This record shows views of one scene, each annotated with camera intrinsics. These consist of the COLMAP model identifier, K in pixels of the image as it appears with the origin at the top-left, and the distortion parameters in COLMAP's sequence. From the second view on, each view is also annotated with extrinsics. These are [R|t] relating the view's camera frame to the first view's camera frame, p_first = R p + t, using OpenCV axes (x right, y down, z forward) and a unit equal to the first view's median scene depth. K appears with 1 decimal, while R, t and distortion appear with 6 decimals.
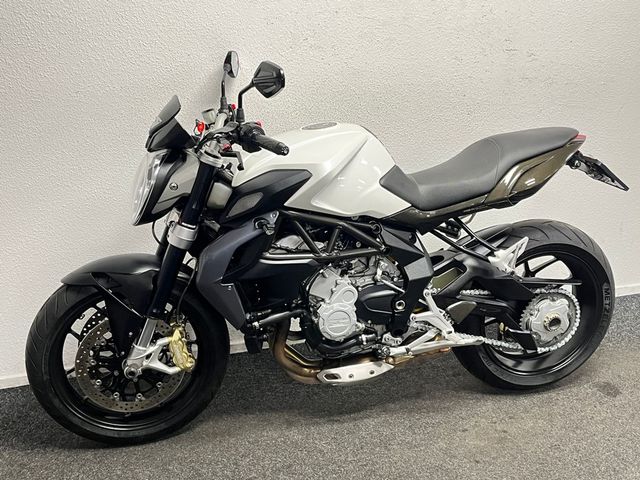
lens RADIAL K [[683.4, 0, 320.0], [0, 683.4, 240.0], [0, 0, 1]] dist [0.096962, -0.177840]
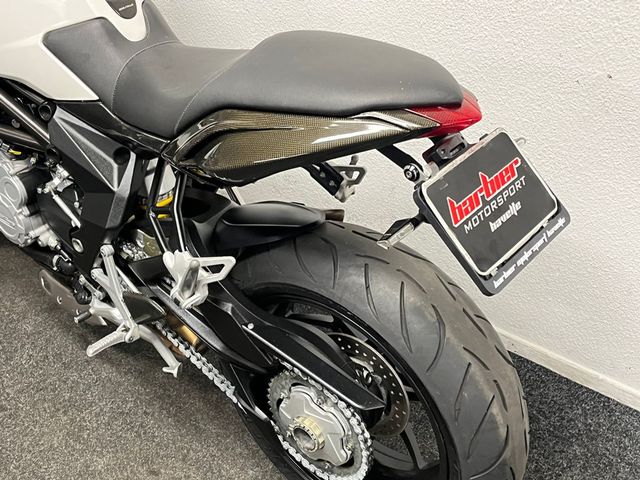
lens RADIAL K [[821.9, 0, 320.0], [0, 821.9, 240.0], [0, 0, 1]] dist [0.065766, -0.056180]
pose [[0.601239, 0.502425, -0.621354, 0.695968], [-0.276705, 0.860395, 0.427966, -0.281029], [0.749630, -0.085378, 0.656327, 0.675532]]
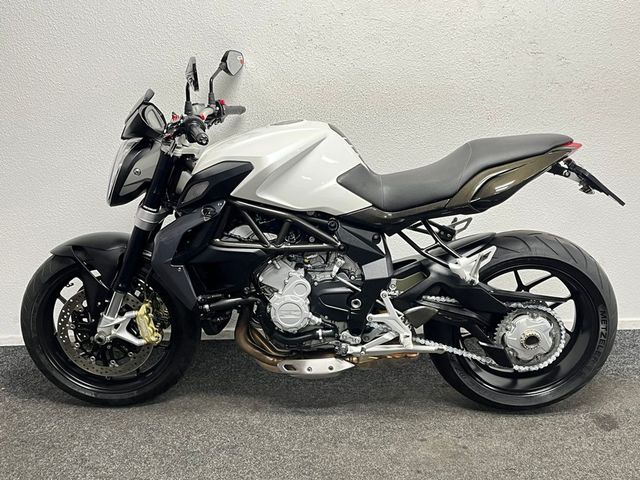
lens RADIAL K [[683.4, 0, 320.0], [0, 683.4, 240.0], [0, 0, 1]] dist [0.096962, -0.177840]
pose [[0.965374, 0.075715, -0.249641, 0.307060], [-0.078742, 0.996893, -0.002145, 0.008309], [0.248703, 0.021728, 0.968336, 0.014650]]
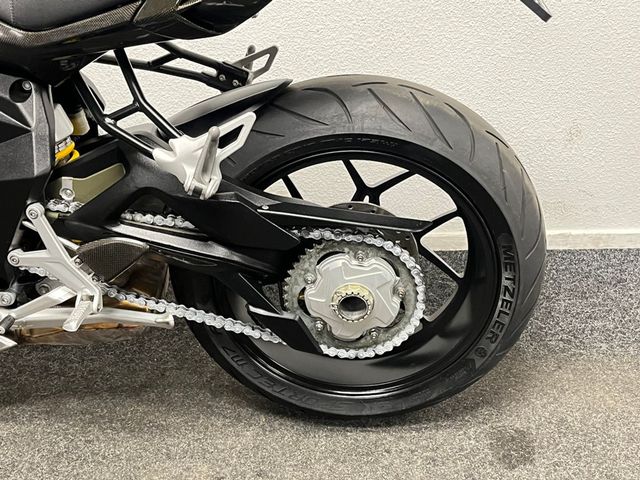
lens RADIAL K [[821.9, 0, 320.0], [0, 821.9, 240.0], [0, 0, 1]] dist [0.065766, -0.056180]
pose [[0.953576, 0.138496, -0.267418, 0.495393], [-0.086375, 0.976449, 0.197702, -0.032289], [0.288501, -0.165426, 0.943081, 0.518208]]
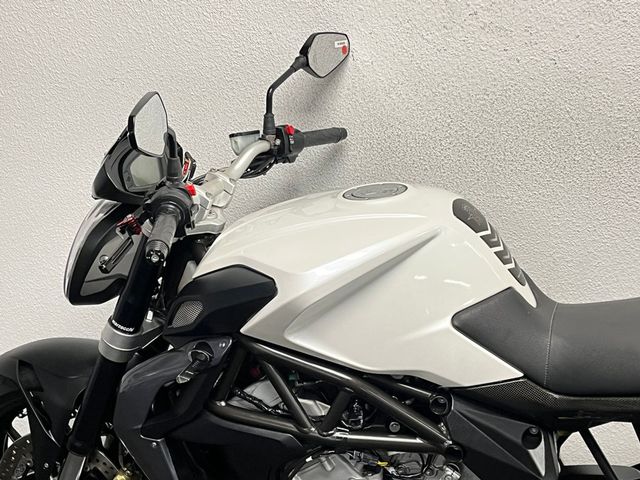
lens RADIAL K [[961.9, 0, 320.0], [0, 961.9, 240.0], [0, 0, 1]] dist [0.058966, -0.022139]
pose [[0.832076, 0.181855, -0.524003, 0.351555], [-0.167079, 0.983022, 0.075849, -0.171604], [0.528899, 0.024437, 0.848333, 0.323715]]
